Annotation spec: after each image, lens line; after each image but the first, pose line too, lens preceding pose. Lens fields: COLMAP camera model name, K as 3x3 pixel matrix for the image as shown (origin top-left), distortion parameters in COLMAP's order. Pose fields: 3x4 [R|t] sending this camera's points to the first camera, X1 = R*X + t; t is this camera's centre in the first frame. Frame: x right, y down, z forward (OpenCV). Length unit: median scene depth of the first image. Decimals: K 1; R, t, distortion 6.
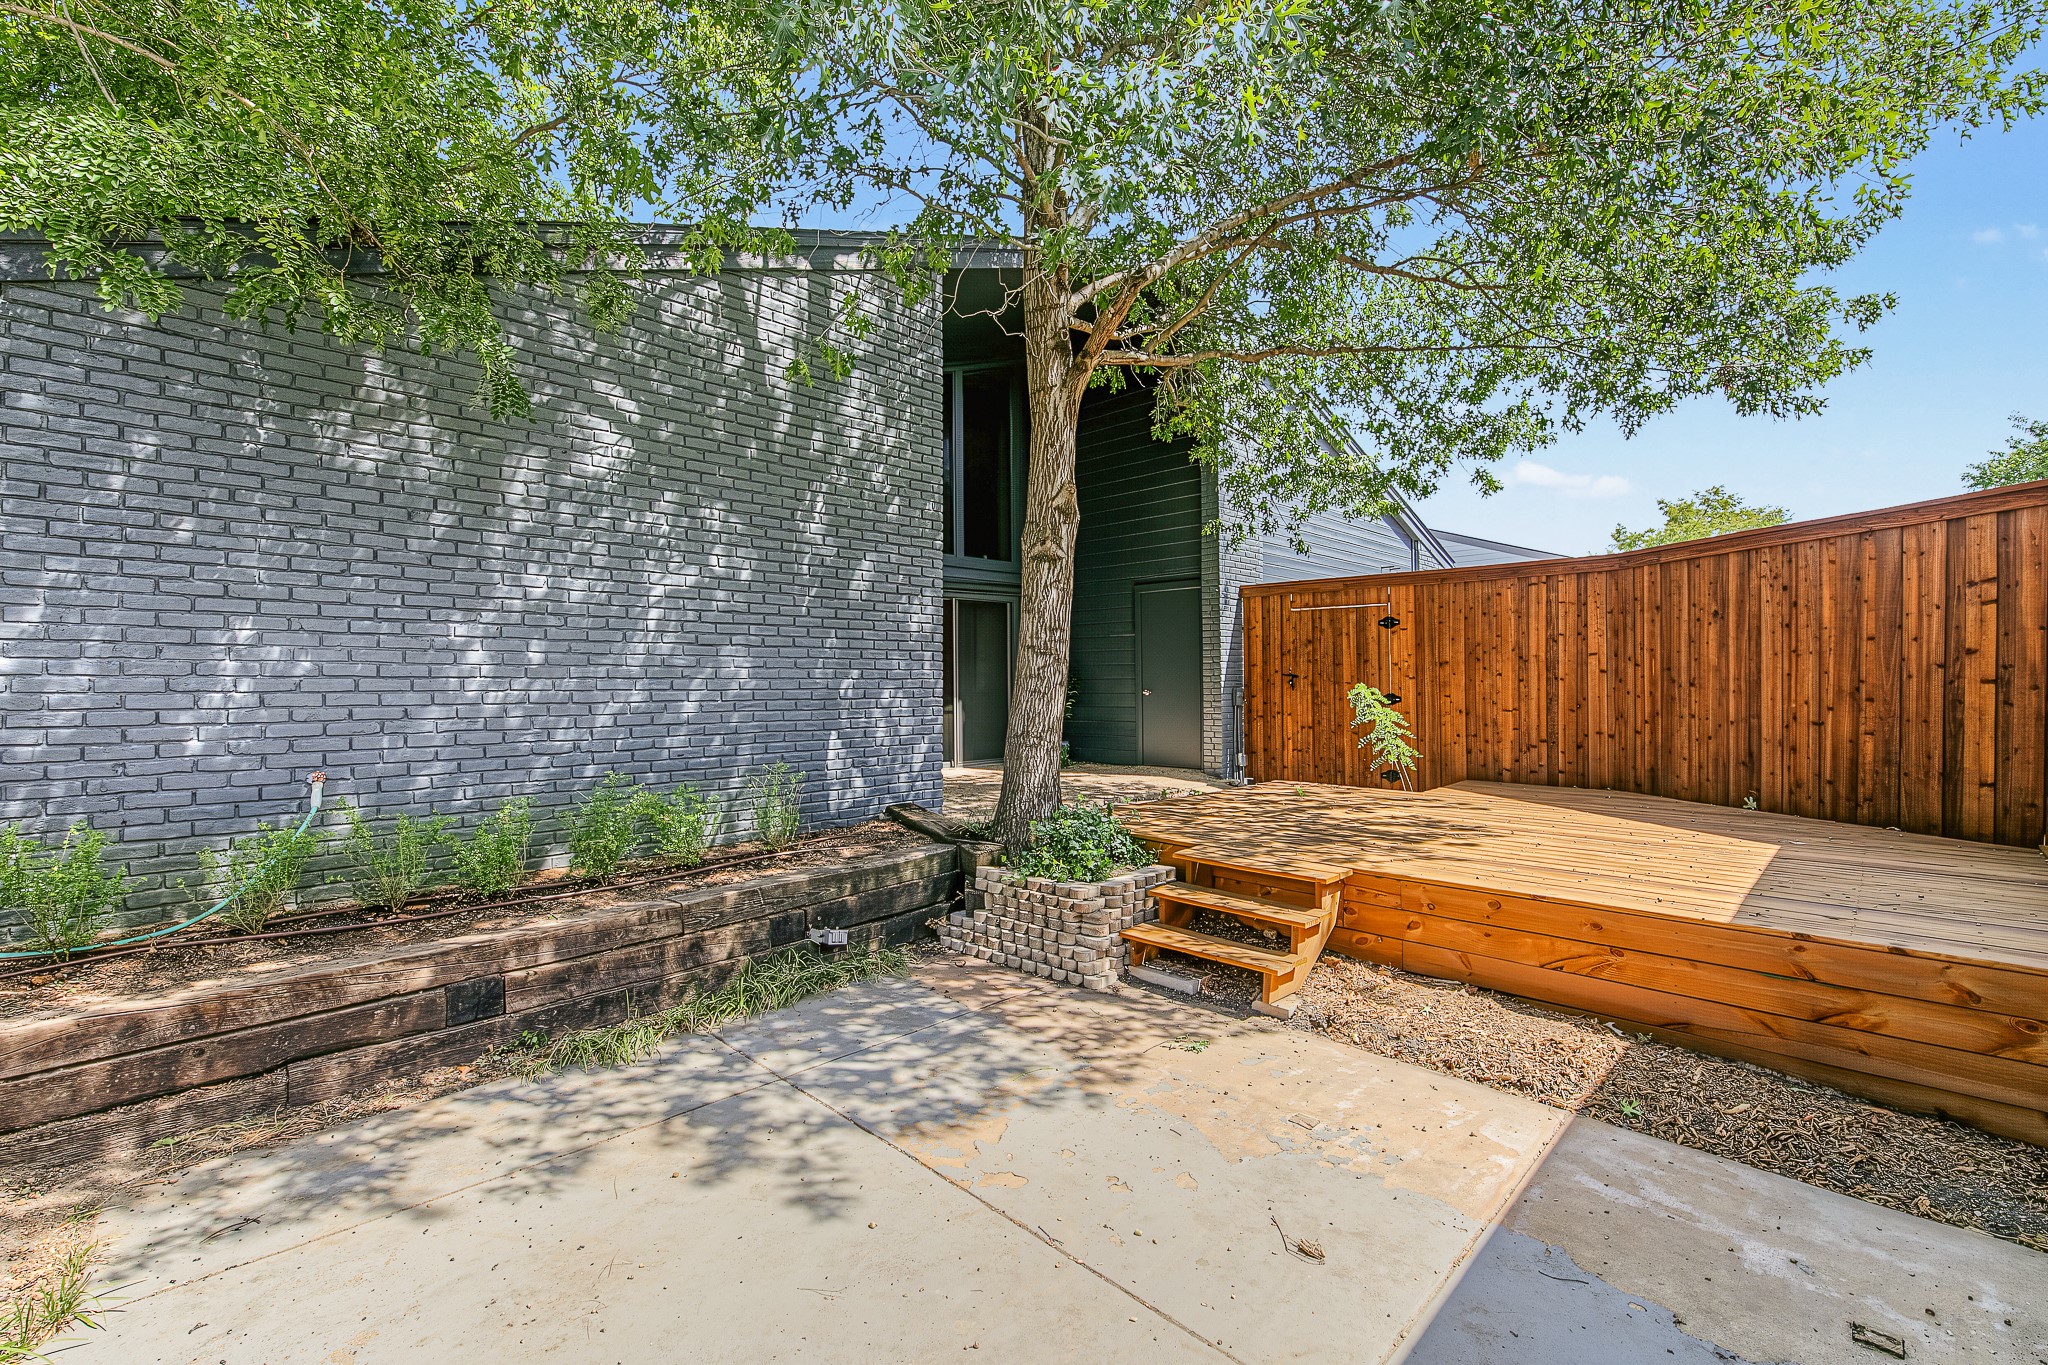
lens RADIAL K [[874.7, 0, 1024.0], [0, 874.7, 682.5], [0, 0, 1]] dist [0.002508, 0.000568]
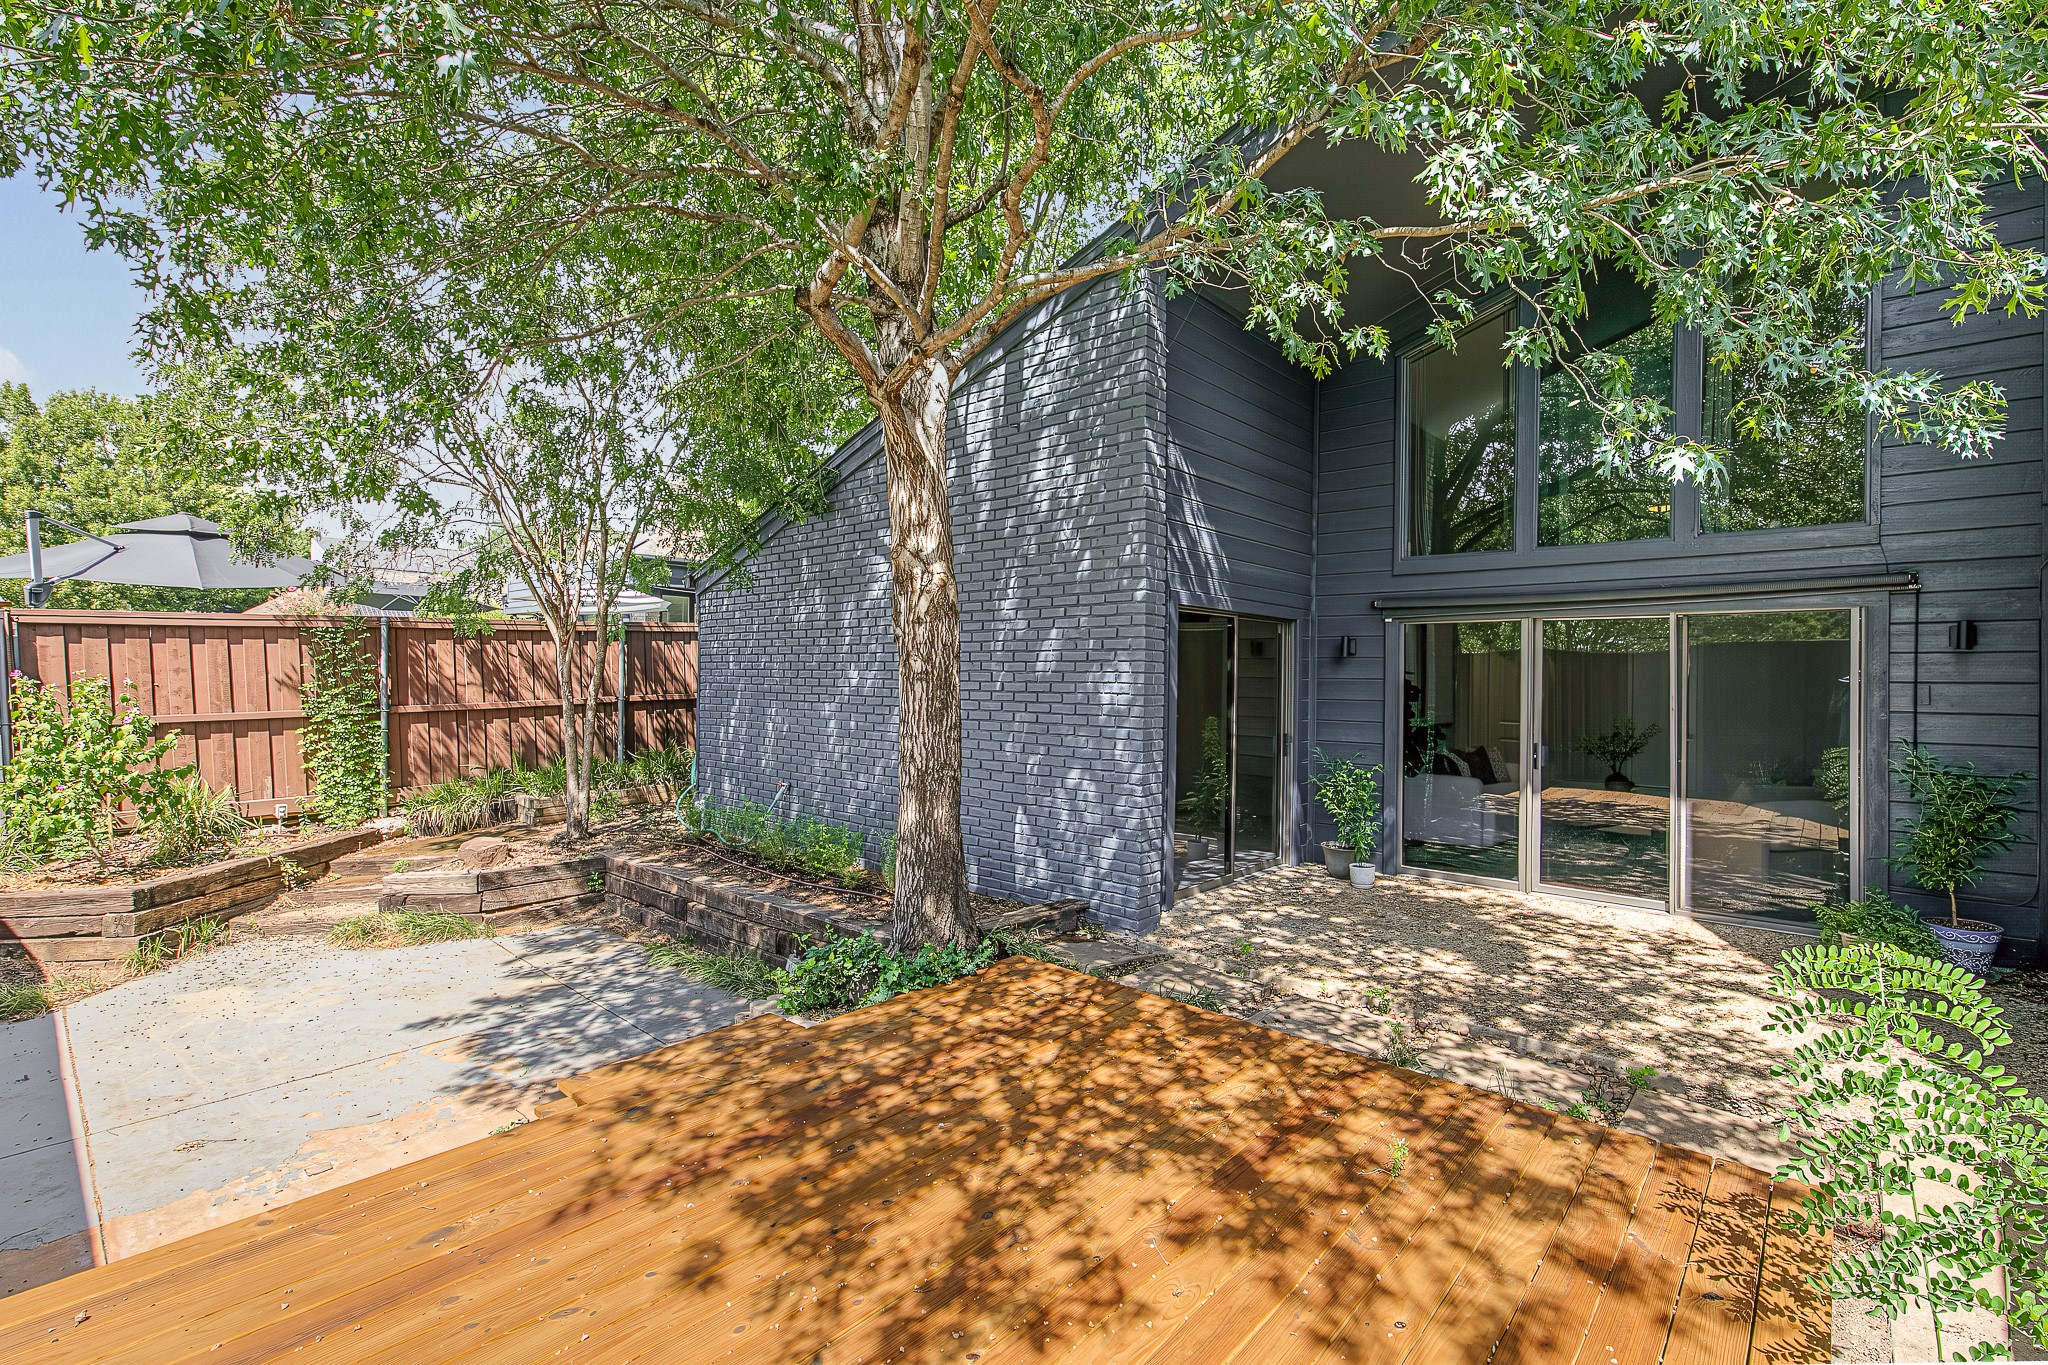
lens RADIAL K [[902.8, 0, 1024.0], [0, 902.8, 682.5], [0, 0, 1]] dist [0.001283, 0.000264]
pose [[0.052668, 0.011233, -0.998549, 1.003828], [-0.008774, 0.999903, 0.010785, -0.119270], [0.998574, 0.008193, 0.052762, 1.186685]]
